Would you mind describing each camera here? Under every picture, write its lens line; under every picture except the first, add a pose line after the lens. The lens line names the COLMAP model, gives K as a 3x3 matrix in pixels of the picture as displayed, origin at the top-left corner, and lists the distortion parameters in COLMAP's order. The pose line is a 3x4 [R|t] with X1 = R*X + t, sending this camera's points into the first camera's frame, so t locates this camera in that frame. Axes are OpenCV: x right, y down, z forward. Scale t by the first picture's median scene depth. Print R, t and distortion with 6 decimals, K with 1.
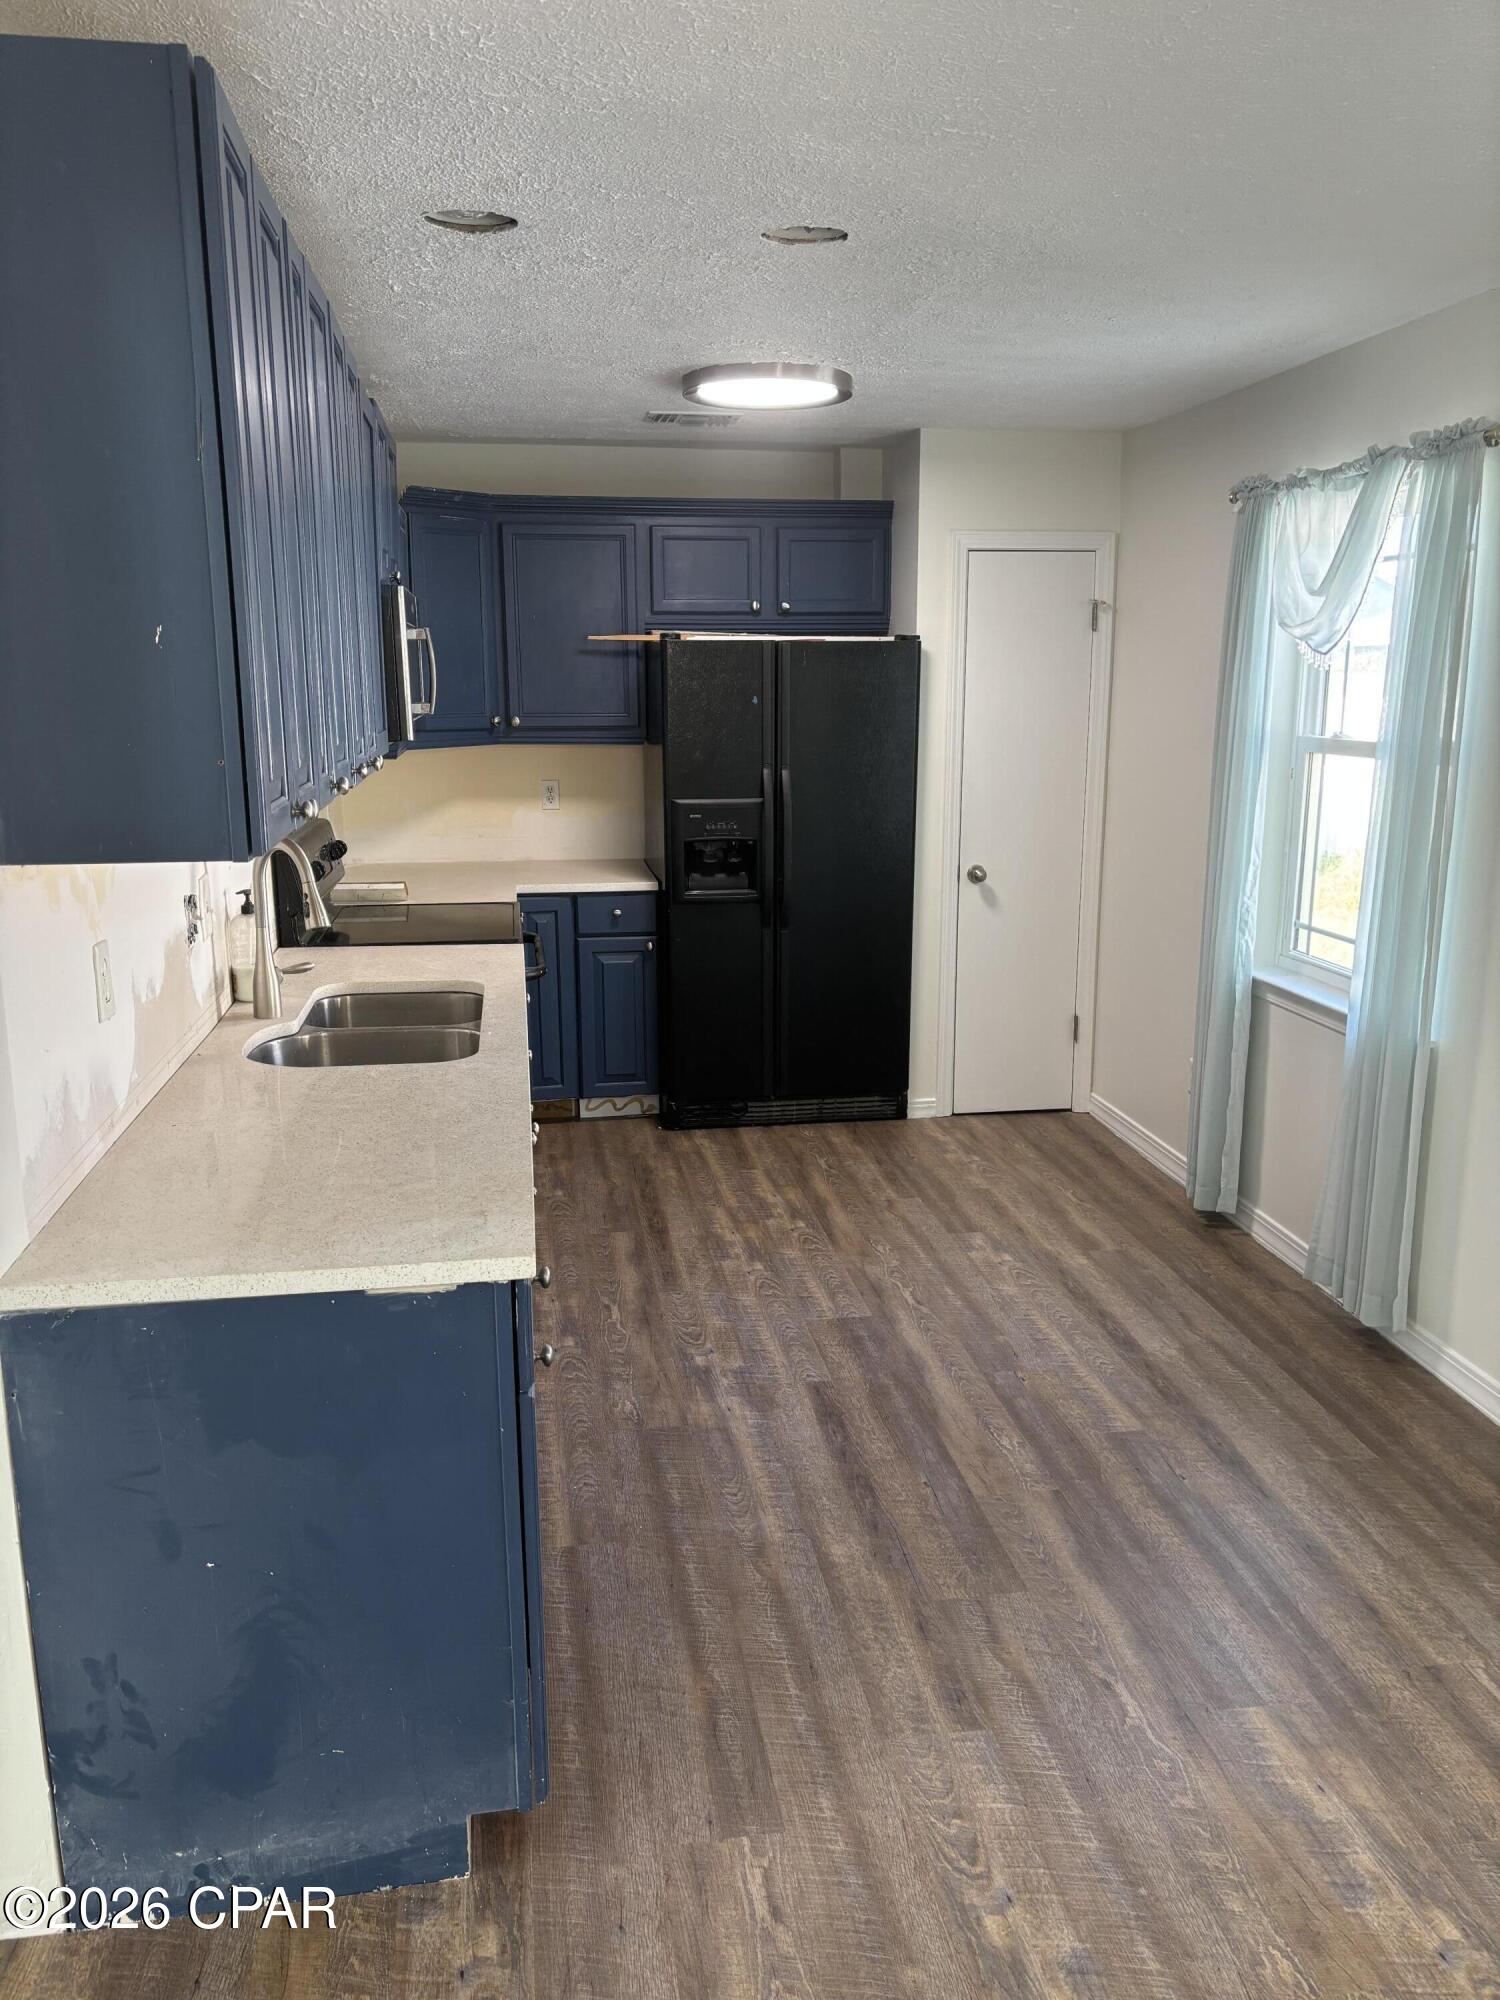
lens RADIAL K [[1508.8, 0, 750.0], [0, 1508.8, 1000.0], [0, 0, 1]] dist [0.073221, -0.051442]
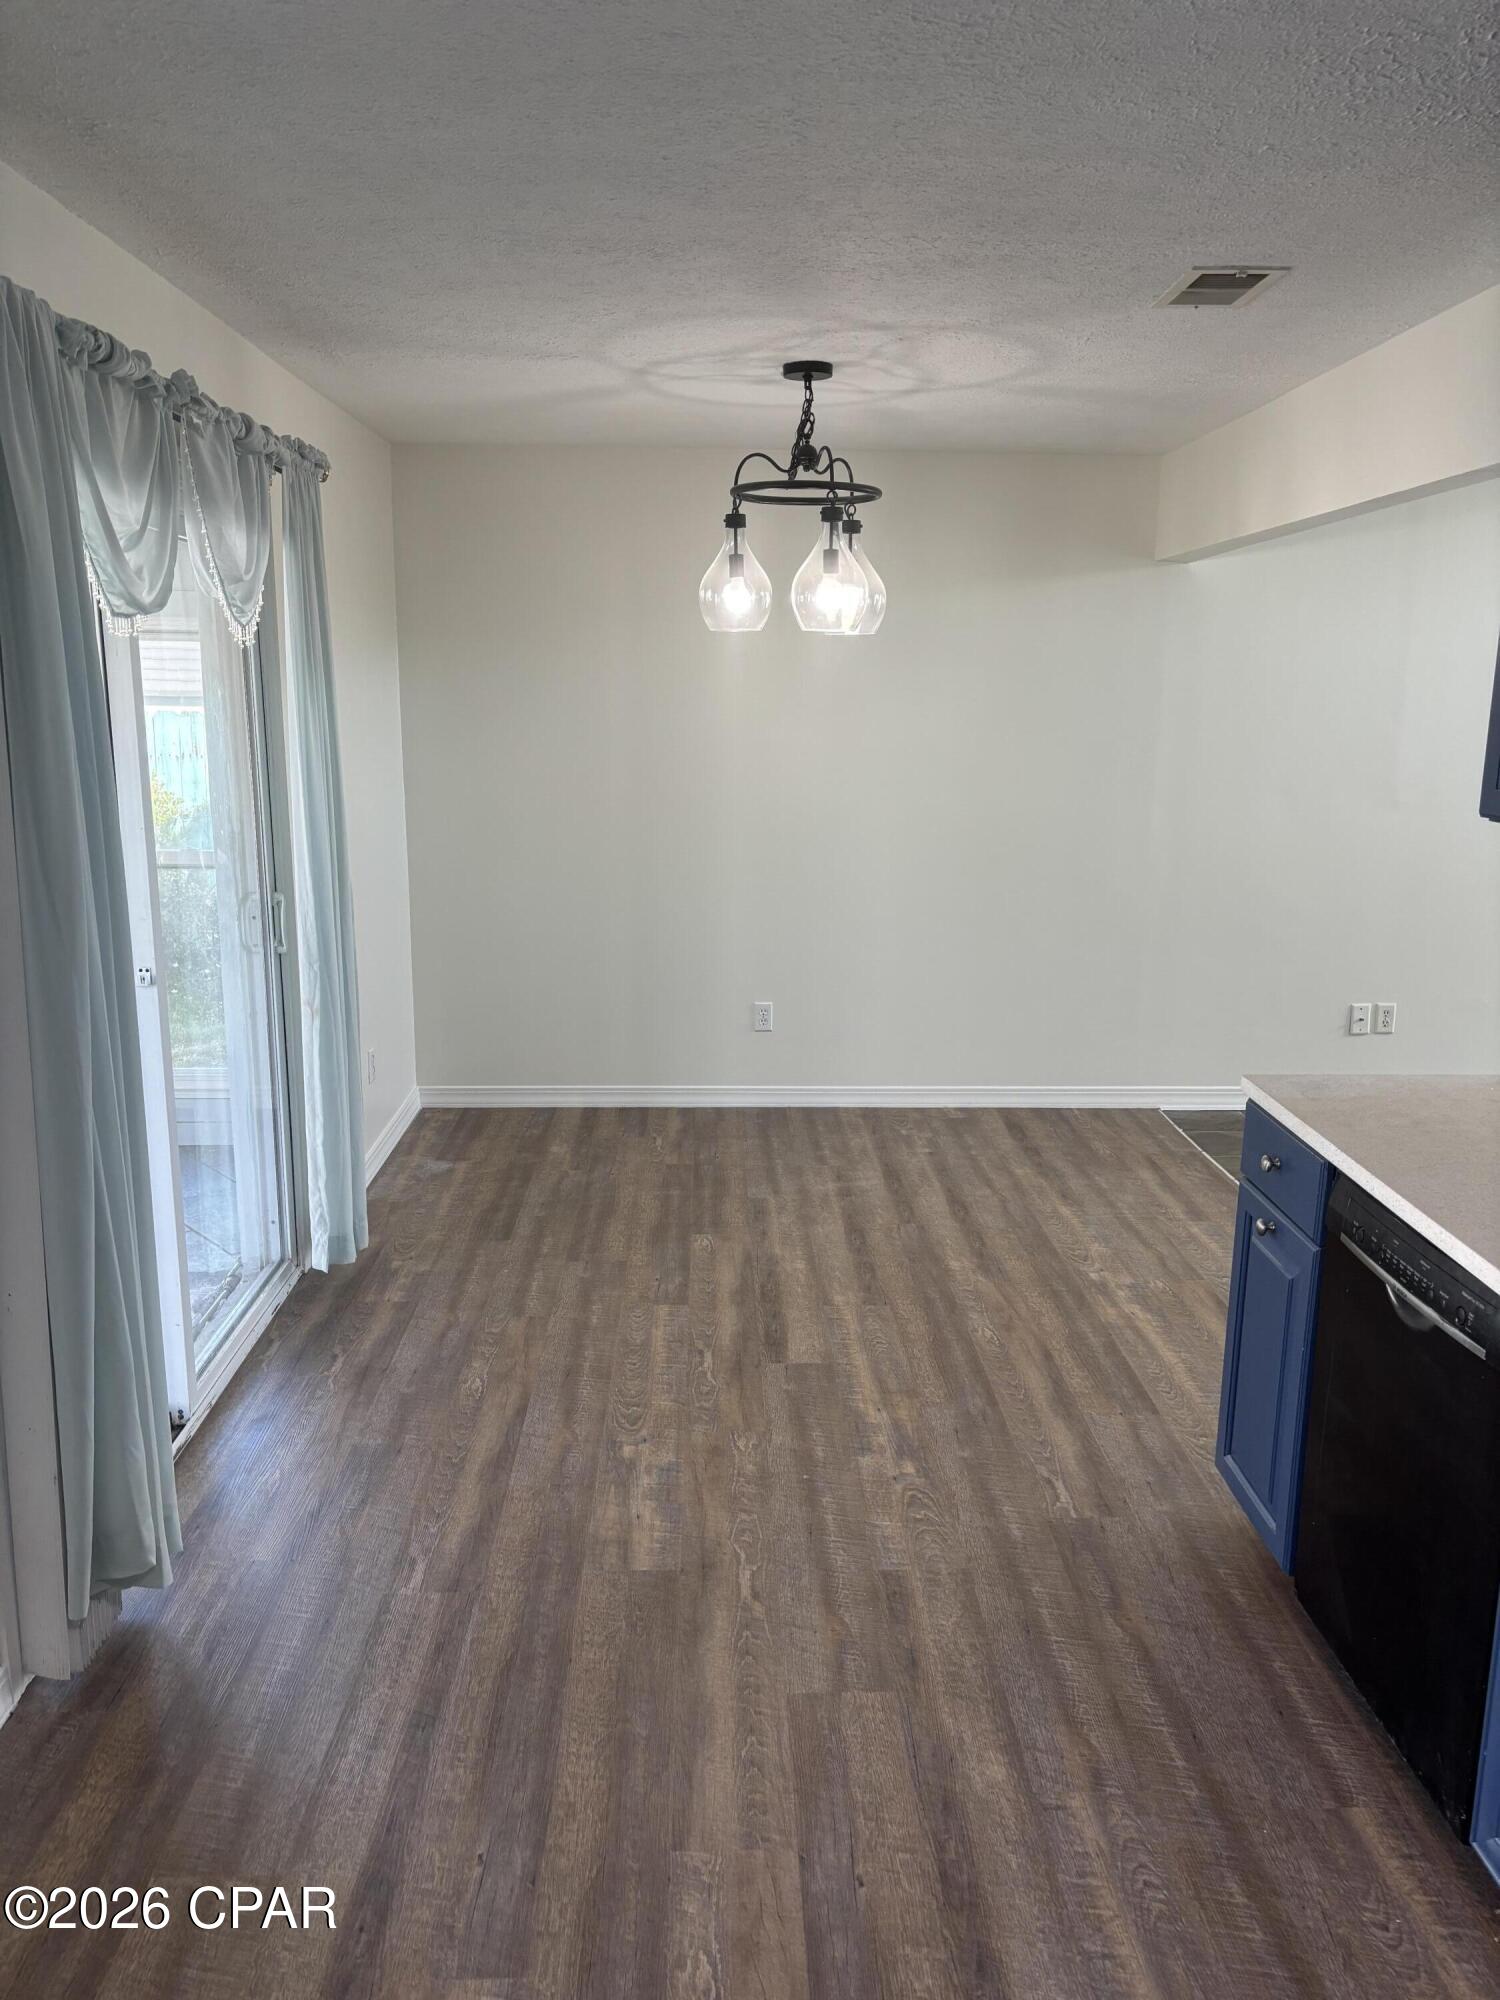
lens RADIAL K [[1508.8, 0, 750.0], [0, 1508.8, 1000.0], [0, 0, 1]] dist [0.073221, -0.051442]
pose [[-0.991760, -0.038422, 0.122212, 0.113079], [0.015491, 0.911000, 0.412116, -0.376320], [-0.127170, 0.410614, -0.902898, 1.718581]]
